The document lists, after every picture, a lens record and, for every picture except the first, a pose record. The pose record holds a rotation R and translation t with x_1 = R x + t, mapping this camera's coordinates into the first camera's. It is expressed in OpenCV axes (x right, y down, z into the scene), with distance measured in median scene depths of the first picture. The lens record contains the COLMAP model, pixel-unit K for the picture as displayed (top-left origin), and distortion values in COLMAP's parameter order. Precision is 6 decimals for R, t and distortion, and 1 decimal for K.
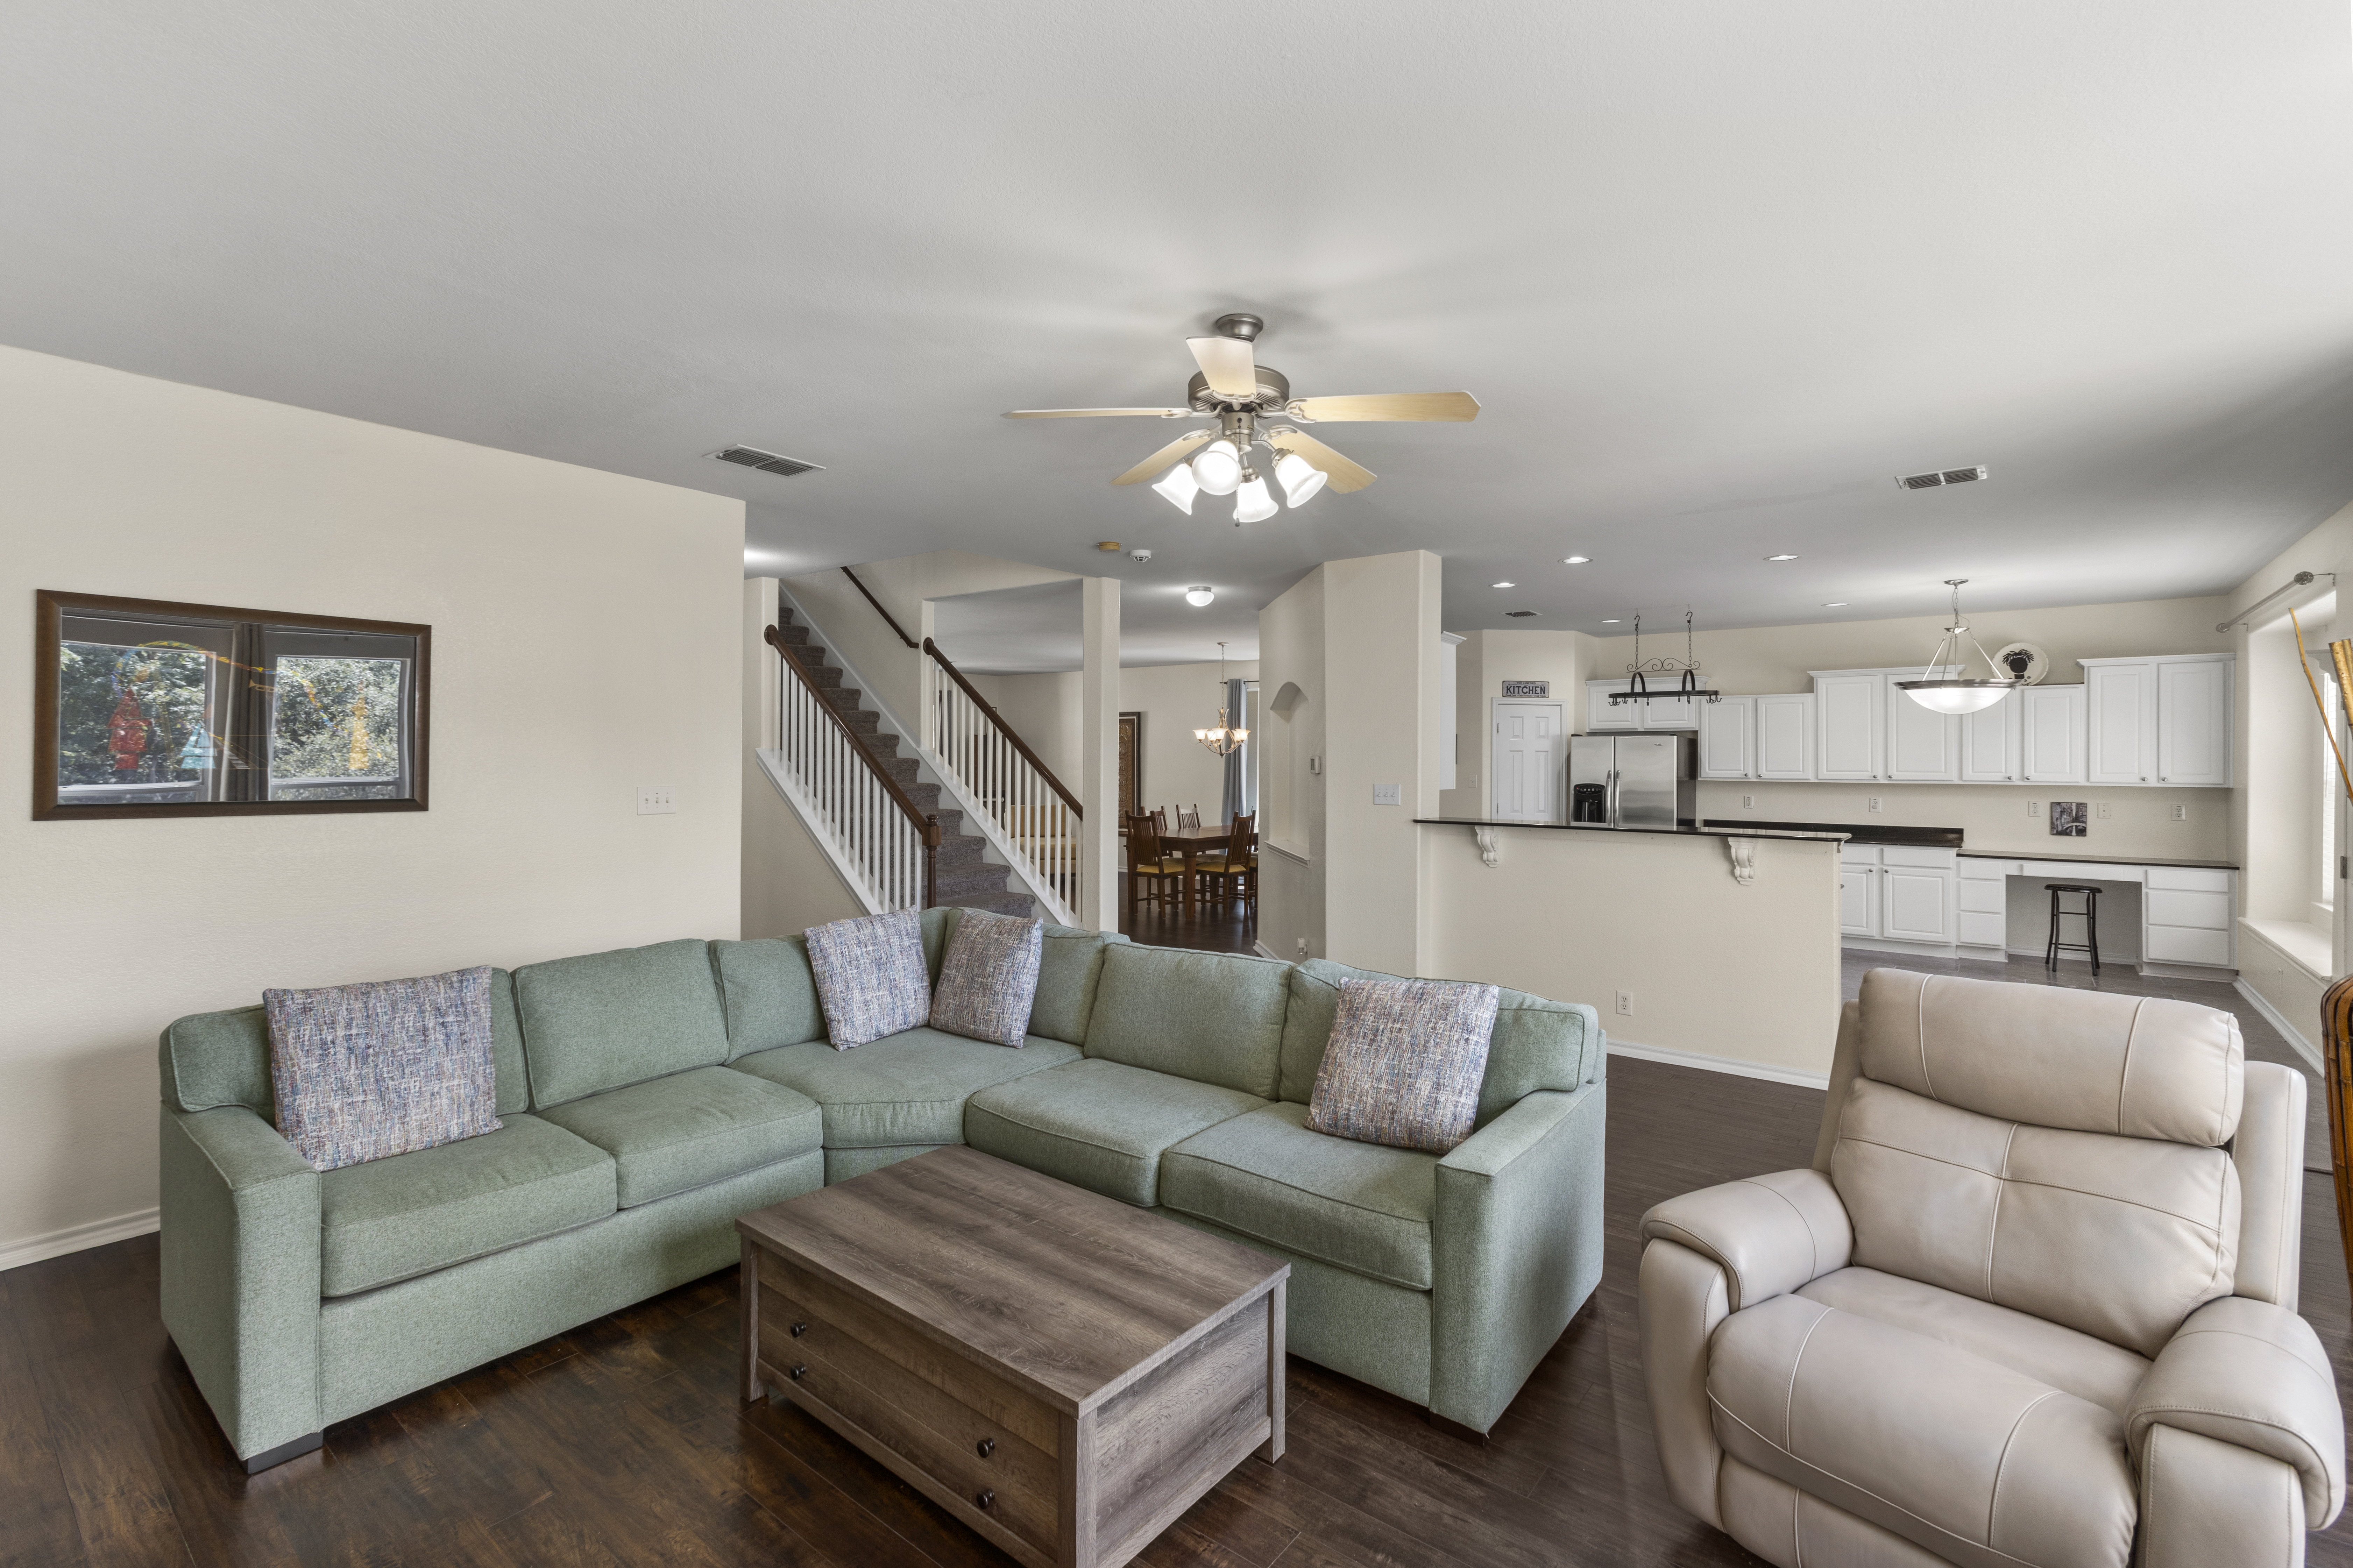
lens RADIAL K [[1071.6, 0, 1174.0], [0, 1071.6, 759.1], [0, 0, 1]] dist [-0.012807, 0.004331]
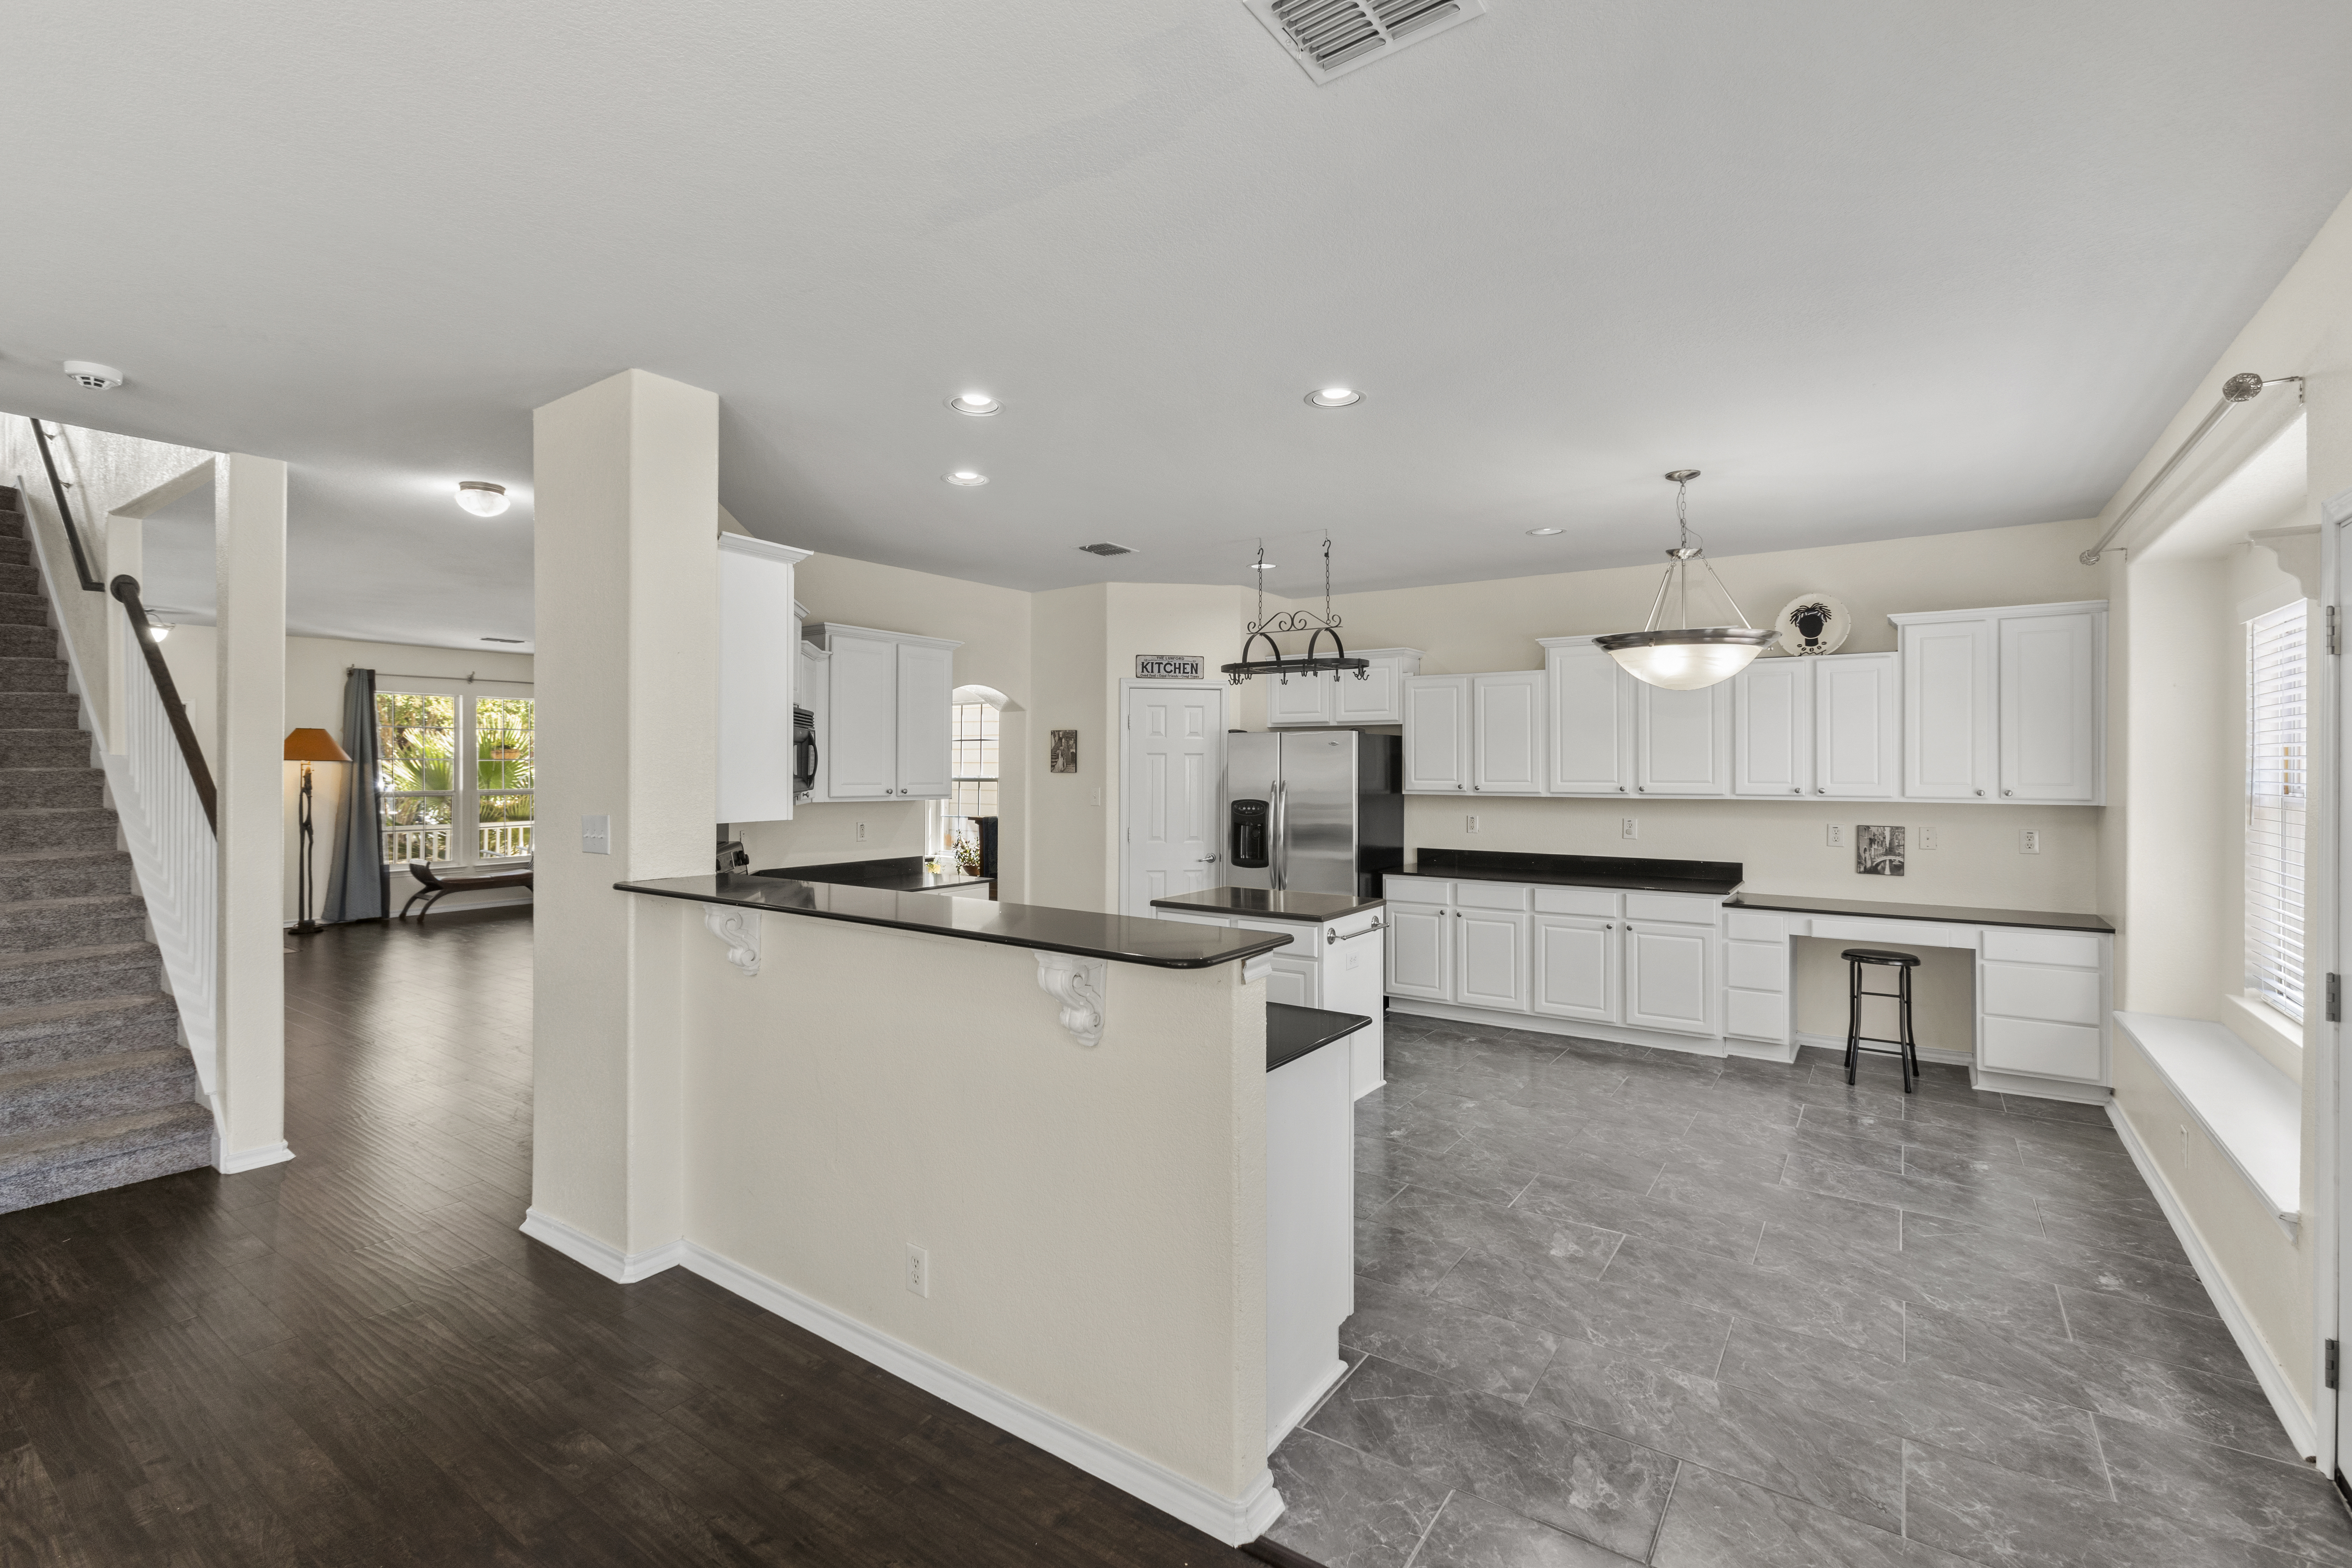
lens RADIAL K [[1071.2, 0, 1185.0], [0, 1071.2, 770.0], [0, 0, 1]] dist [-0.012807, 0.004331]
pose [[0.997500, -0.004382, 0.070536, 0.350088], [0.004110, 0.999984, 0.003994, -0.000102], [-0.070552, -0.003694, 0.997501, 0.351873]]
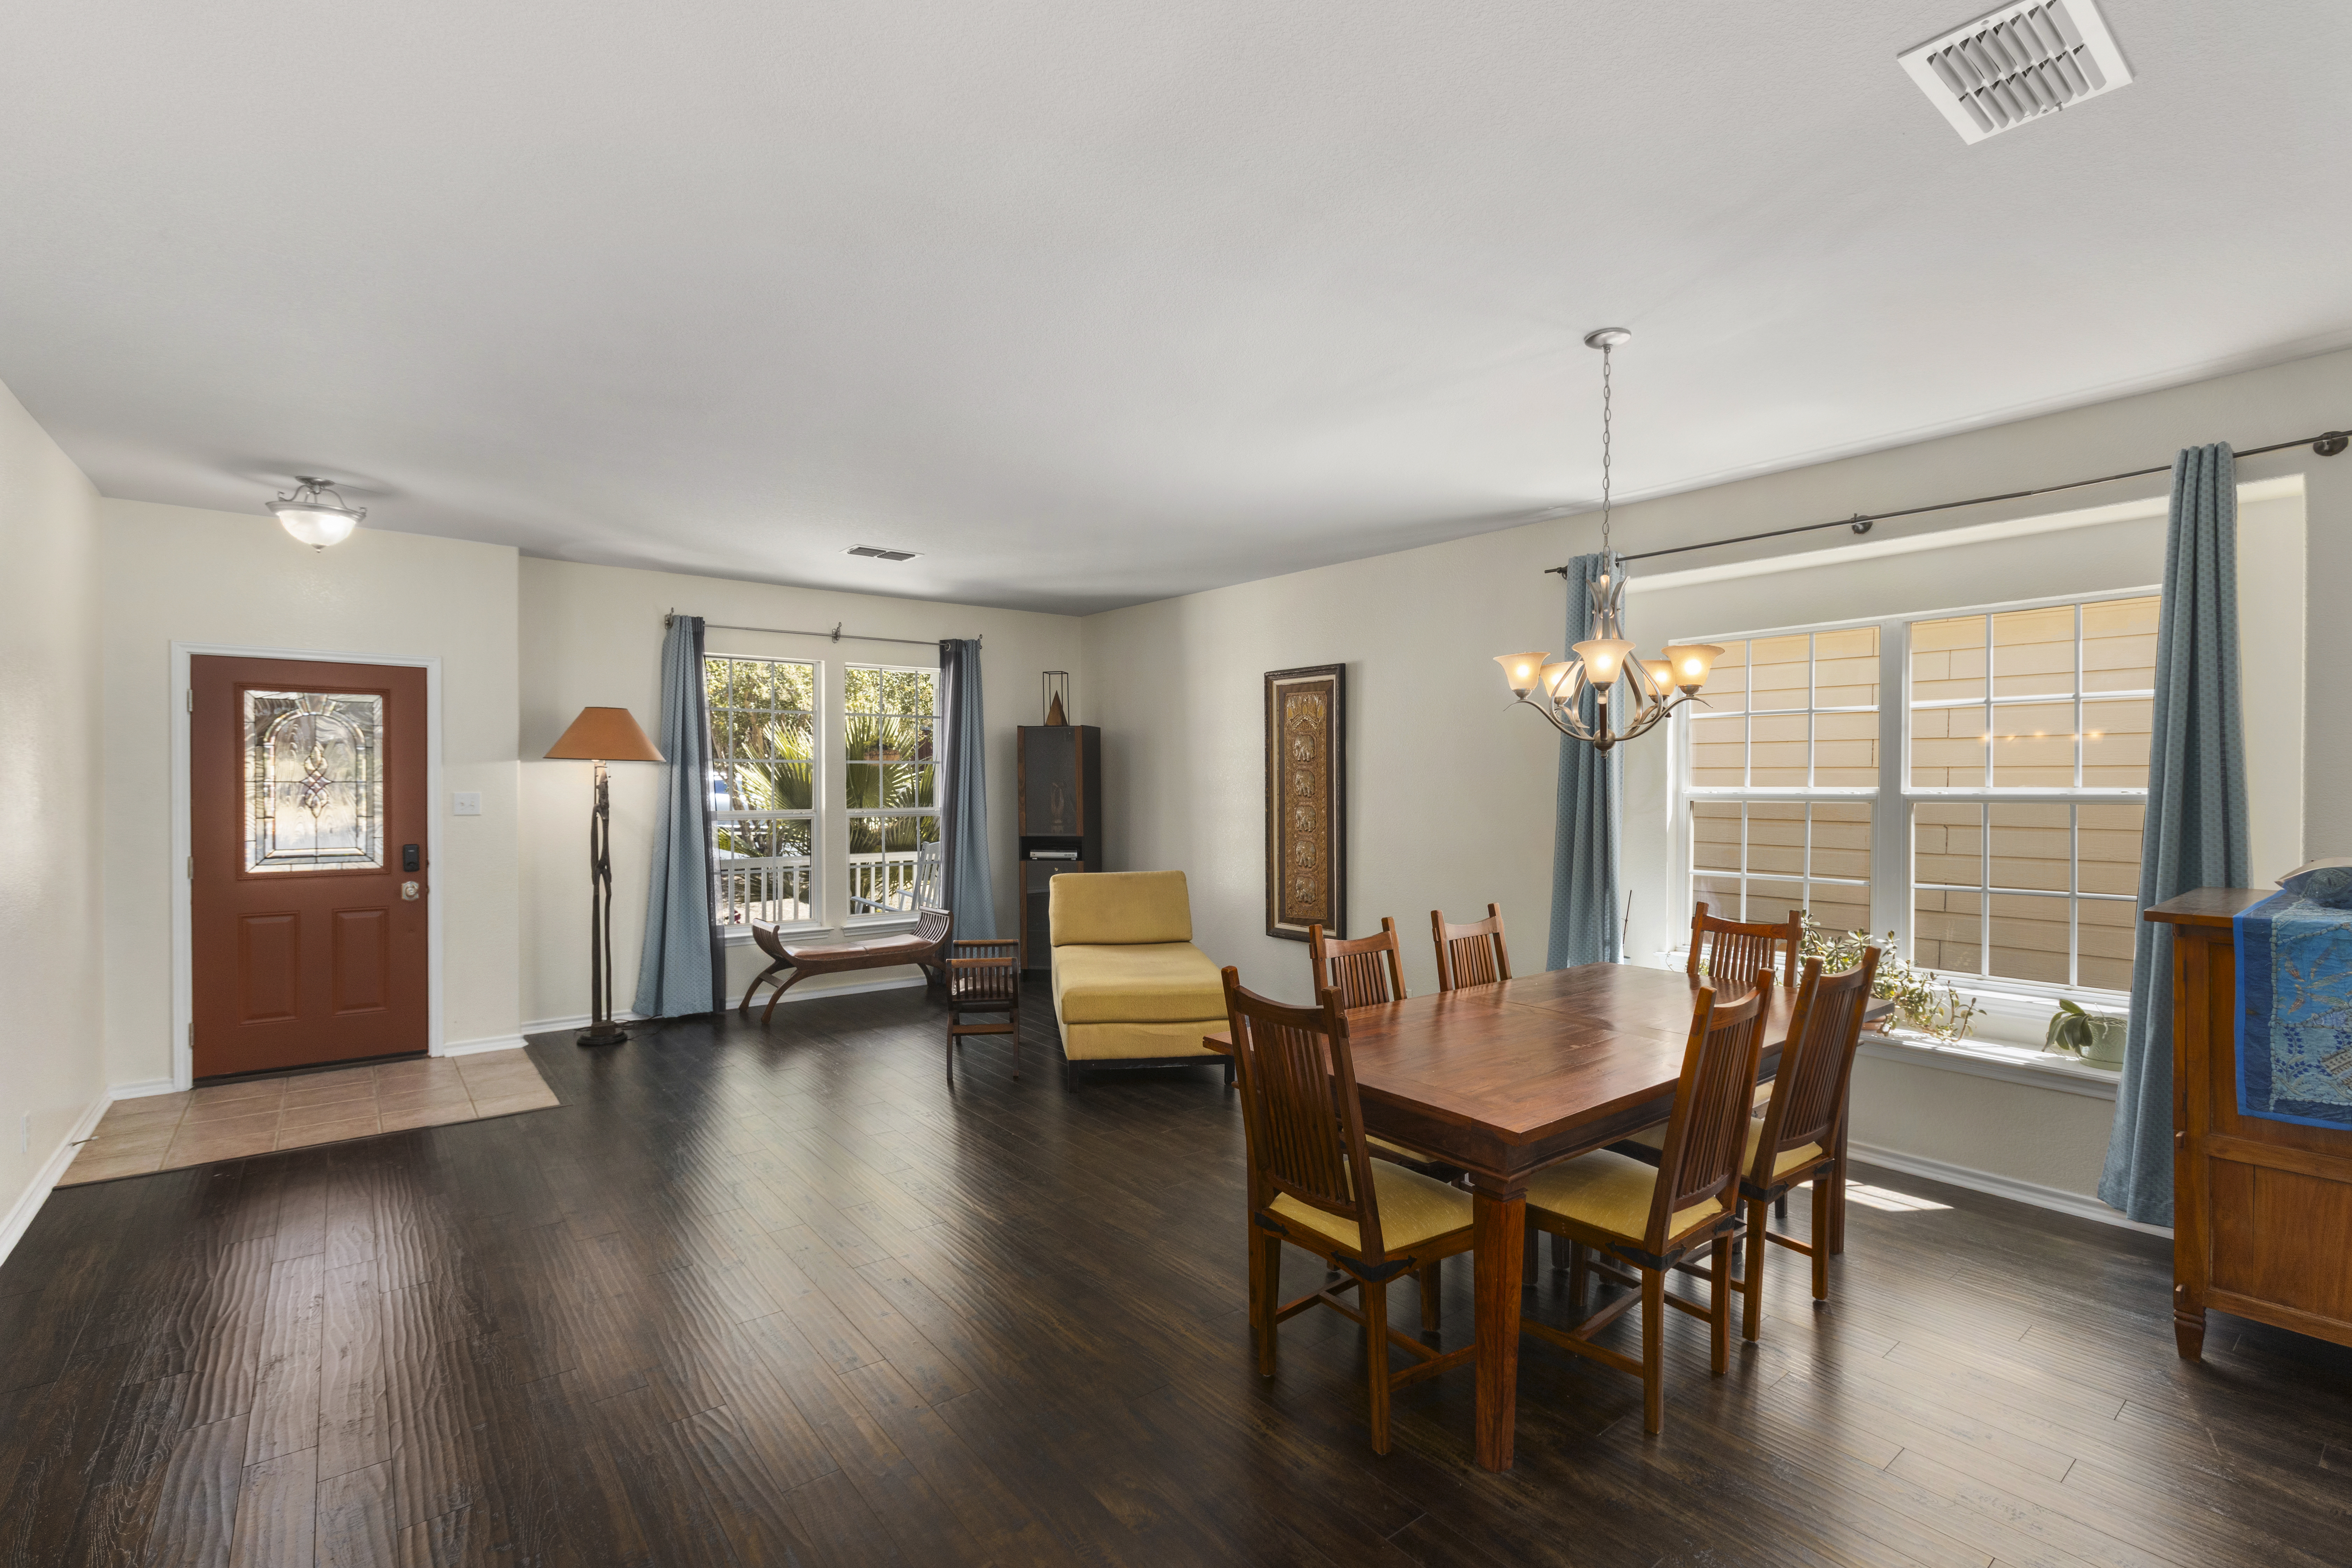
lens RADIAL K [[1071.2, 0, 1155.3], [0, 1071.2, 798.5], [0, 0, 1]] dist [-0.012807, 0.004331]
pose [[0.971567, -0.001751, -0.236760, -0.003528], [0.006333, 0.999807, 0.018595, 0.004639], [0.236682, -0.019566, 0.971390, 0.984935]]
